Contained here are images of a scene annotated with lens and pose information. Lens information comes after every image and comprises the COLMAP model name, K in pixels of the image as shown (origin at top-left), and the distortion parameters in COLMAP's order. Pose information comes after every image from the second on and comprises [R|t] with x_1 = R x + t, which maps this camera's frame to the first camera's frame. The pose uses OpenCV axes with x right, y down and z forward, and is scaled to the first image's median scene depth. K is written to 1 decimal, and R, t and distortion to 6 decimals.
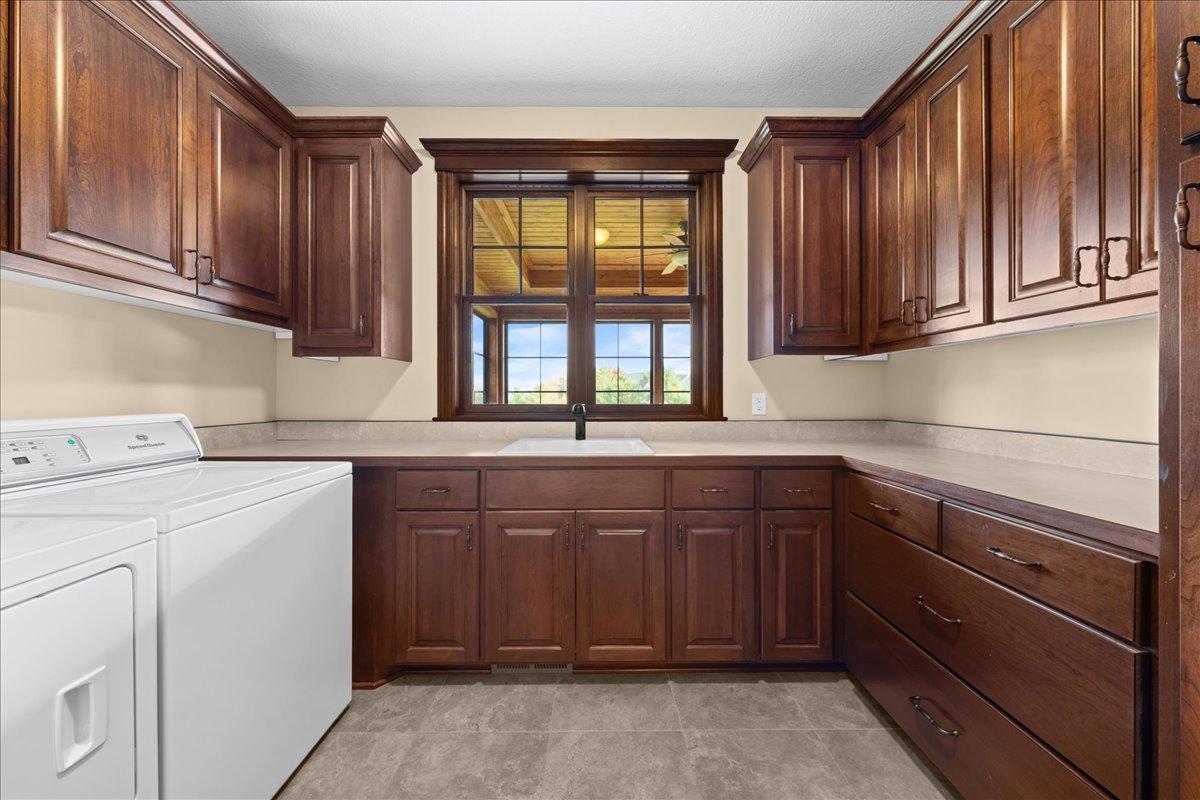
lens RADIAL K [[411.5, 0, 595.2], [0, 411.5, 395.1], [0, 0, 1]] dist [-0.003035, -0.000271]
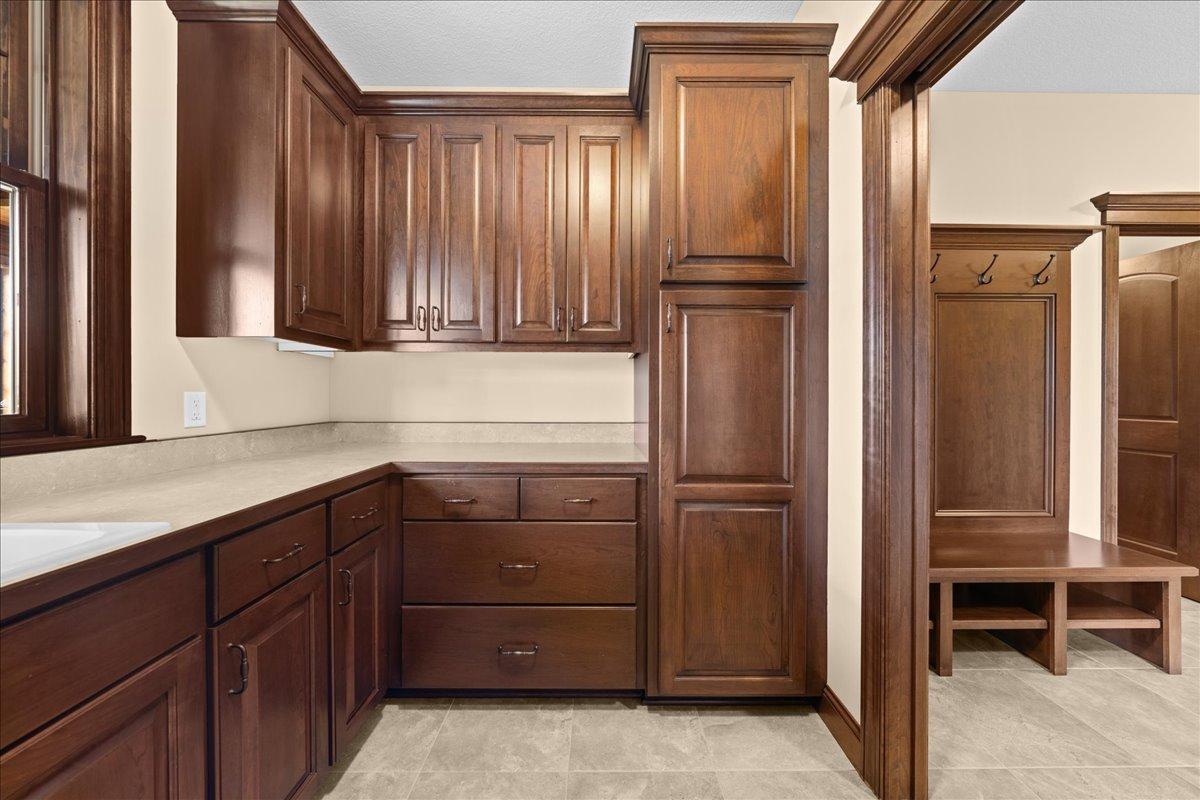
lens RADIAL K [[411.5, 0, 599.2], [0, 411.5, 396.8], [0, 0, 1]] dist [-0.003035, -0.000271]
pose [[-0.015811, -0.001673, 0.999874, -0.308422], [-0.002623, 0.999995, 0.001632, 0.000390], [-0.999872, -0.002597, -0.015815, 0.539227]]
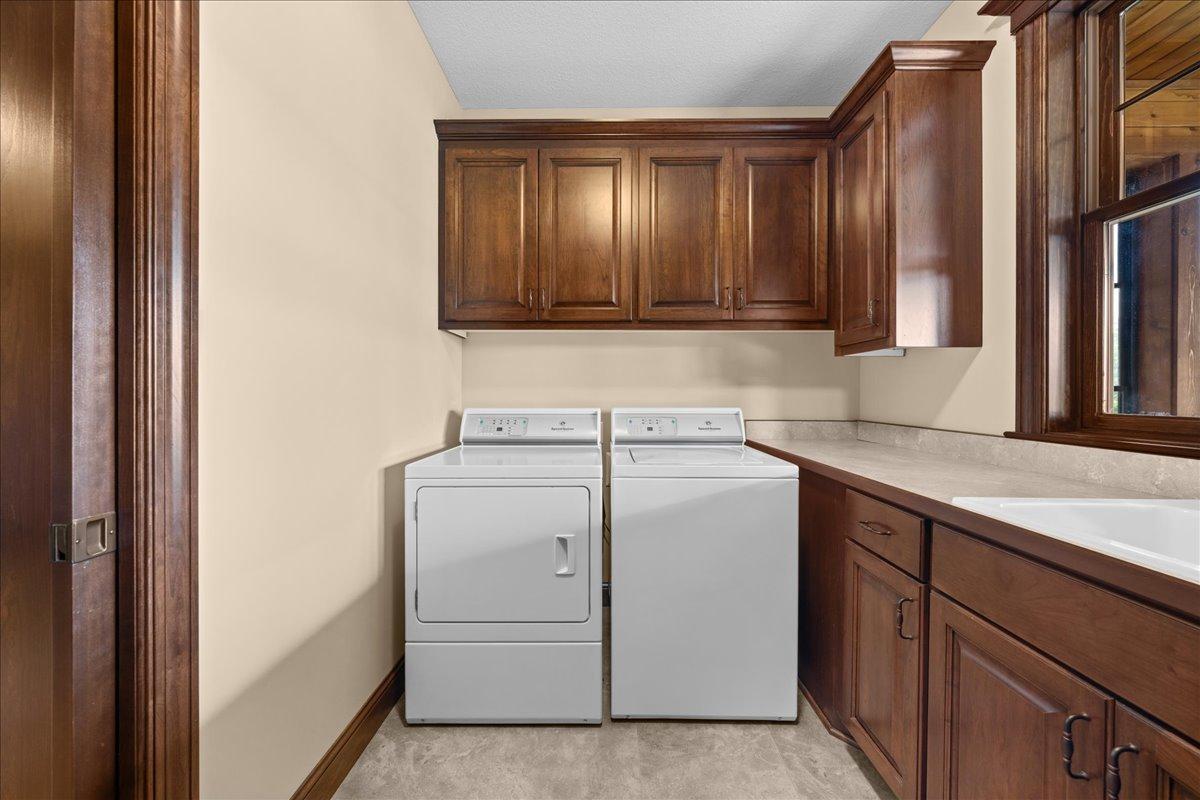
lens RADIAL K [[411.5, 0, 599.2], [0, 411.5, 395.2], [0, 0, 1]] dist [-0.003035, -0.000271]
pose [[-0.017816, 0.004052, -0.999833, 0.337090], [-0.004162, 0.999983, 0.004127, -0.001137], [0.999833, 0.004235, -0.017798, 0.528915]]
